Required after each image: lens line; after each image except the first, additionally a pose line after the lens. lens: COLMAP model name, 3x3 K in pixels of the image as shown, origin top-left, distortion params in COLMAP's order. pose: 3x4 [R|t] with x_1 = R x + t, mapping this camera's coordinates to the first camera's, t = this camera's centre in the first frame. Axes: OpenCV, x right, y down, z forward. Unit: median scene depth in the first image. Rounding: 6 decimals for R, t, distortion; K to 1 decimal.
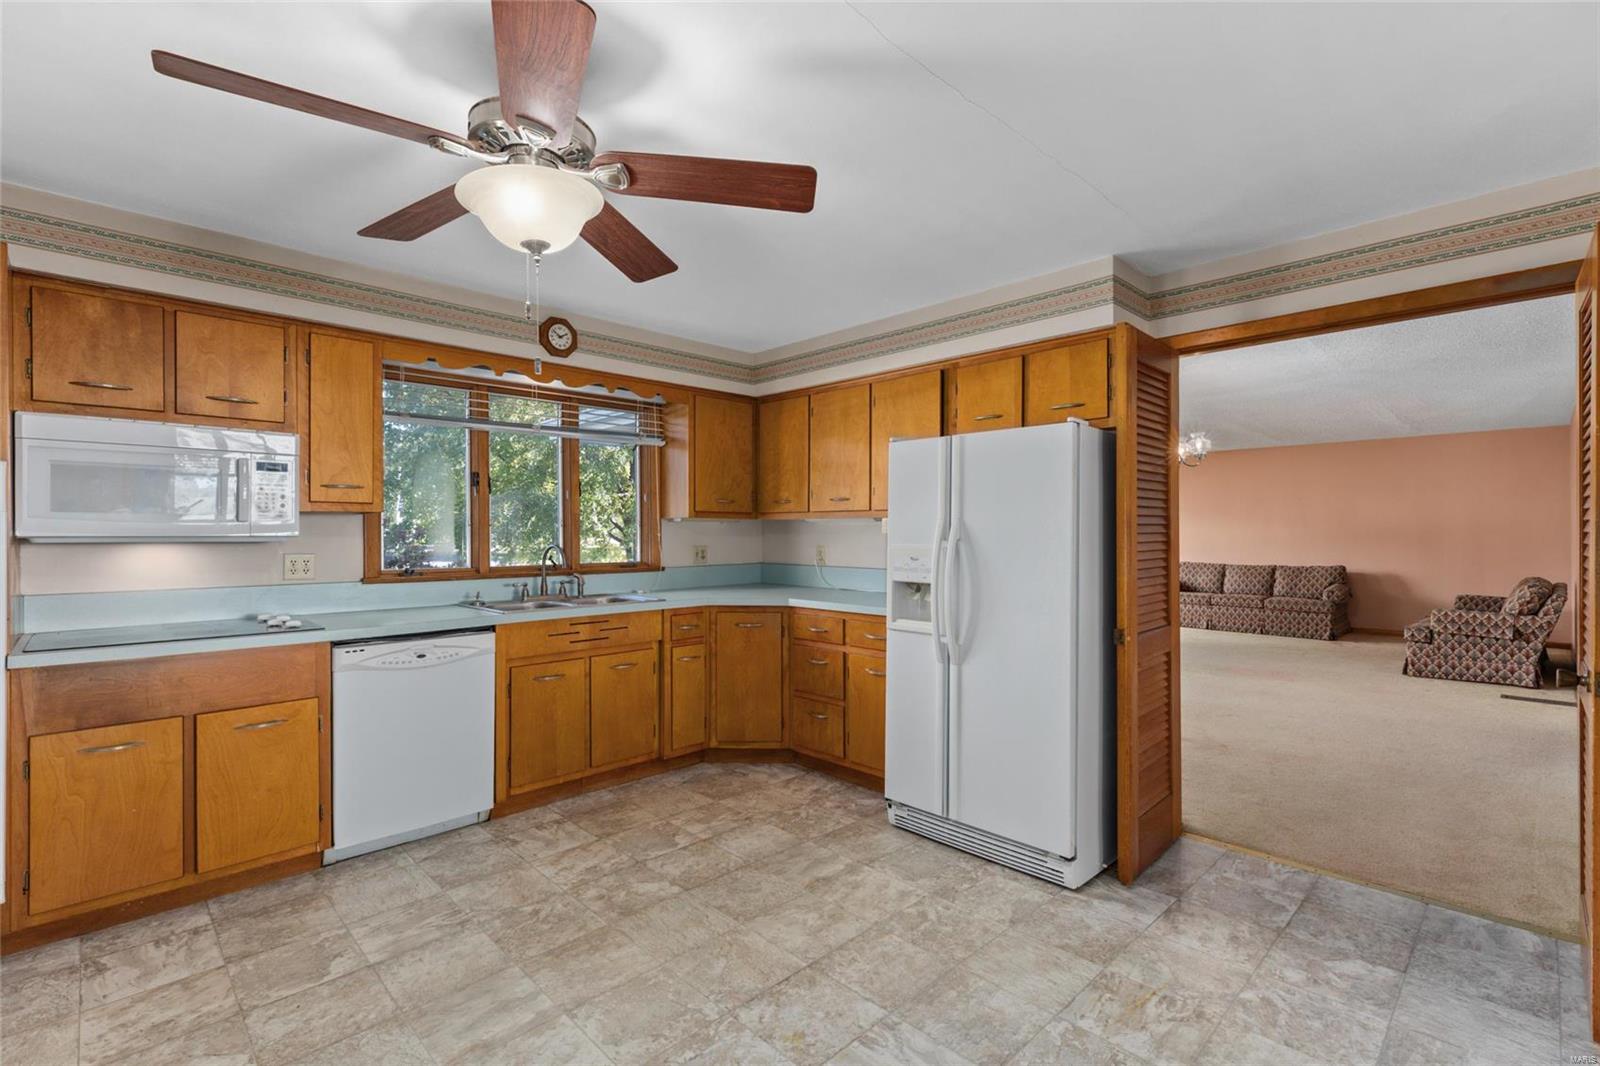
lens RADIAL K [[732.5, 0, 800.9], [0, 732.5, 530.4], [0, 0, 1]] dist [0.002349, 0.000477]
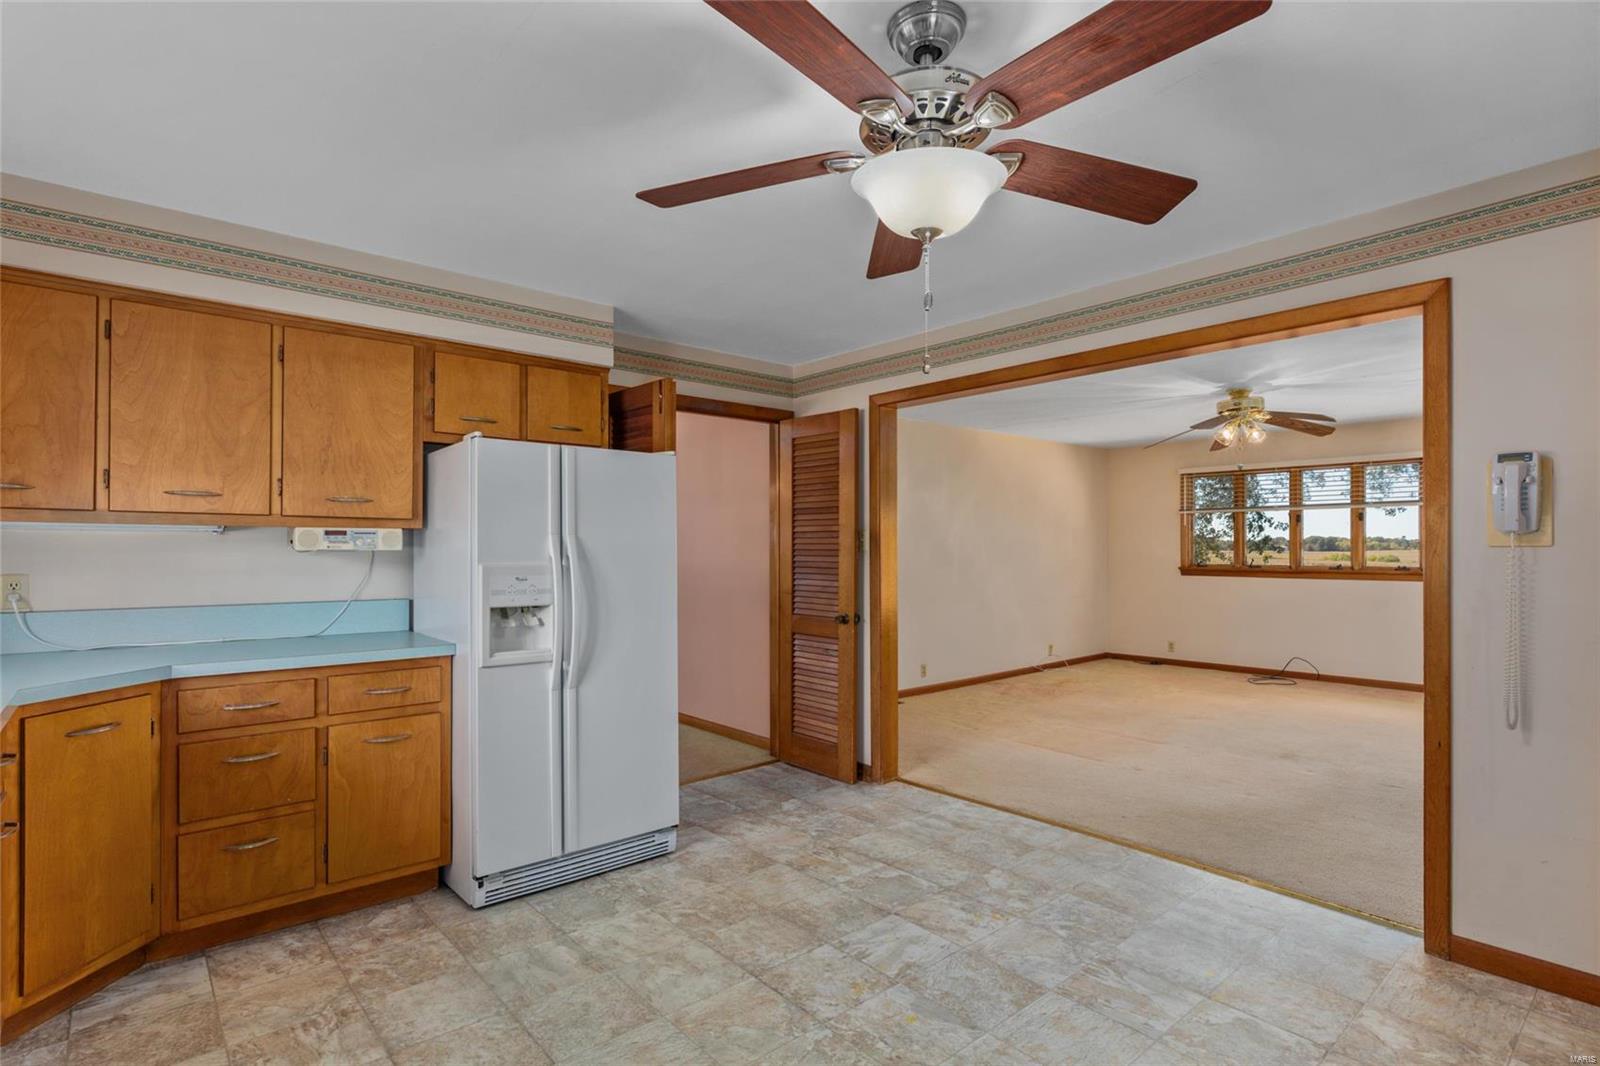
lens RADIAL K [[791.1, 0, 795.2], [0, 791.1, 543.9], [0, 0, 1]] dist [-0.001708, 0.000335]
pose [[0.062298, 0.007041, 0.998033, -0.774510], [-0.001723, 0.999974, -0.006948, 0.002899], [-0.998056, -0.001287, 0.062308, 0.629793]]
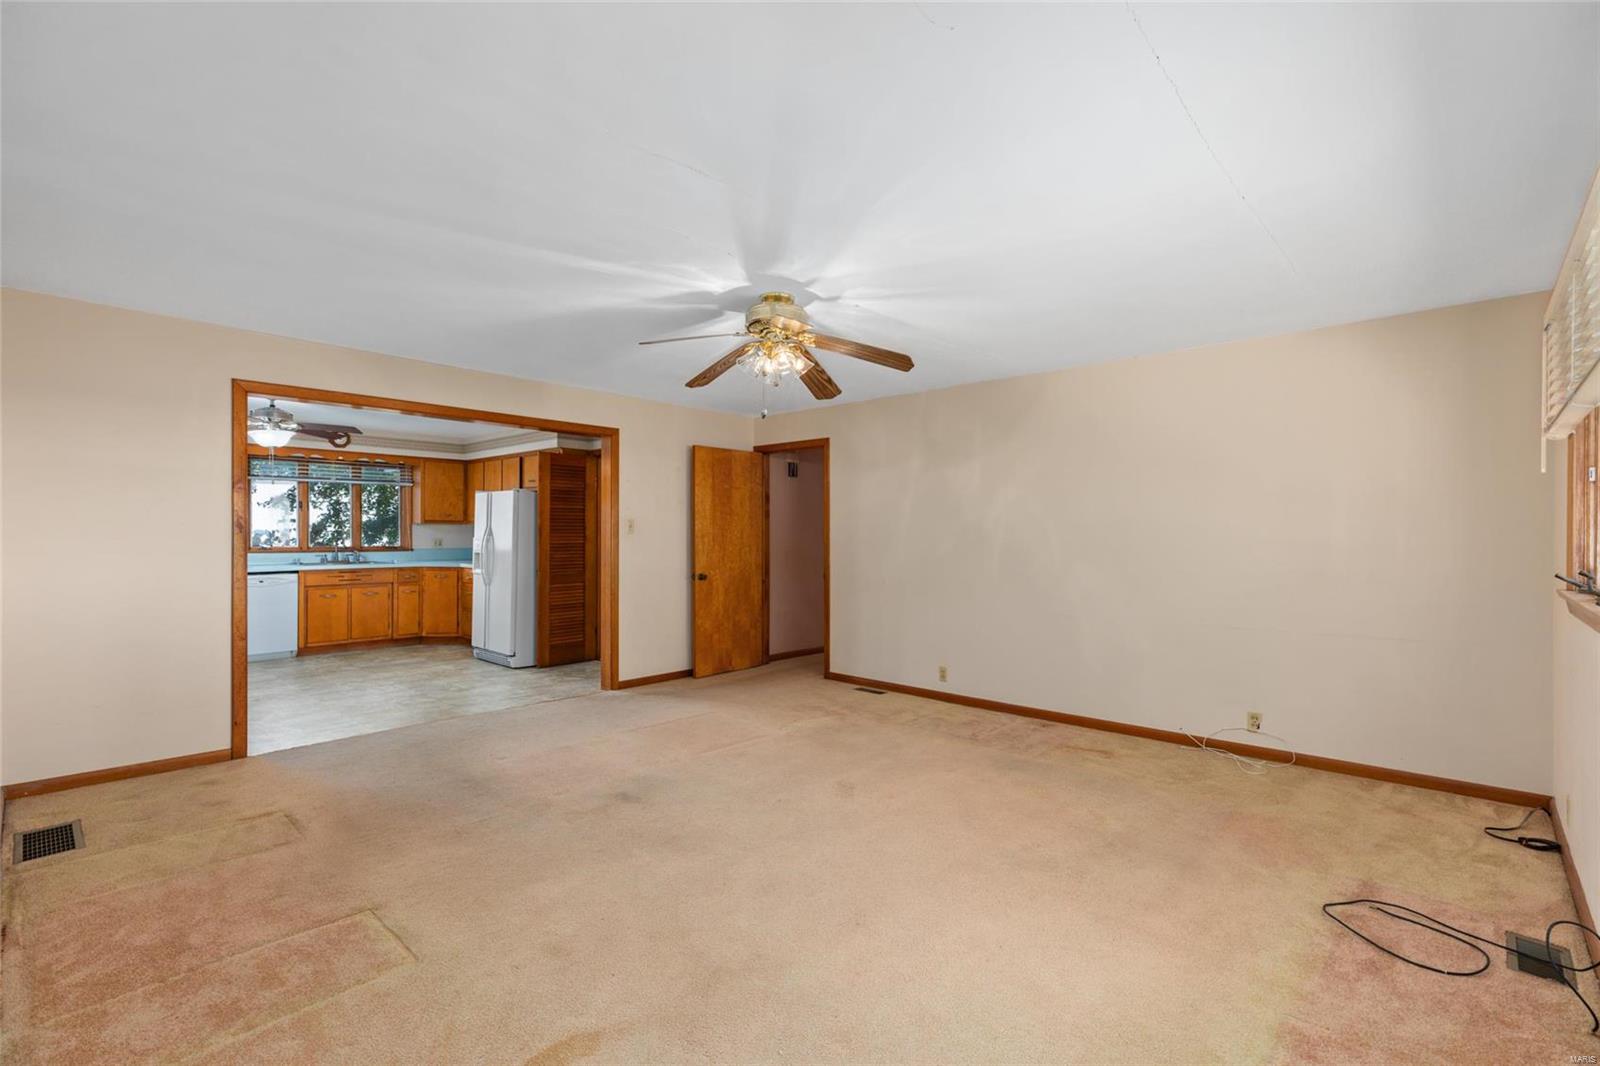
lens RADIAL K [[732.5, 0, 800.1], [0, 732.5, 534.4], [0, 0, 1]] dist [0.002349, 0.000477]
pose [[0.998990, 0.006874, 0.044412, 1.091468], [-0.007134, 0.999958, 0.005704, -0.009680], [-0.044371, -0.006015, 0.998997, -1.420572]]
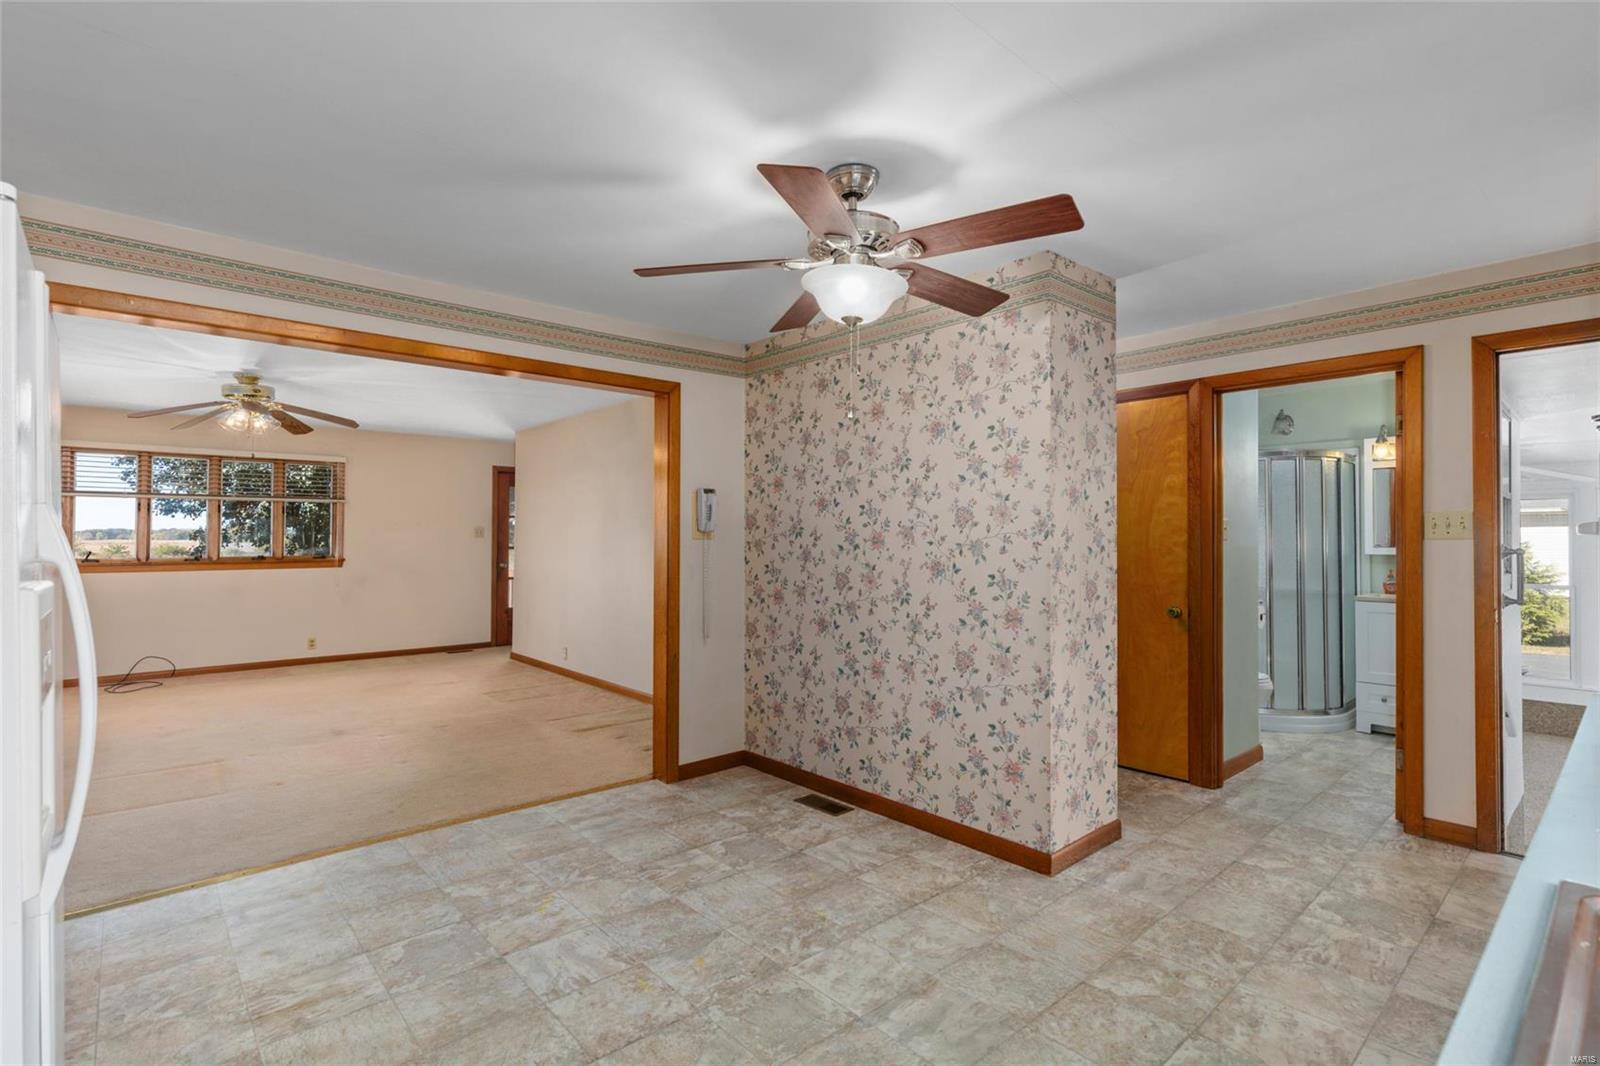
lens RADIAL K [[752.3, 0, 792.5], [0, 752.3, 531.6], [0, 0, 1]] dist [-0.004203, -0.000397]
pose [[-0.998502, 0.003305, 0.054620, 0.108270], [0.002705, 0.999935, -0.011065, -0.000549], [-0.054653, -0.010901, -0.998446, 1.679720]]
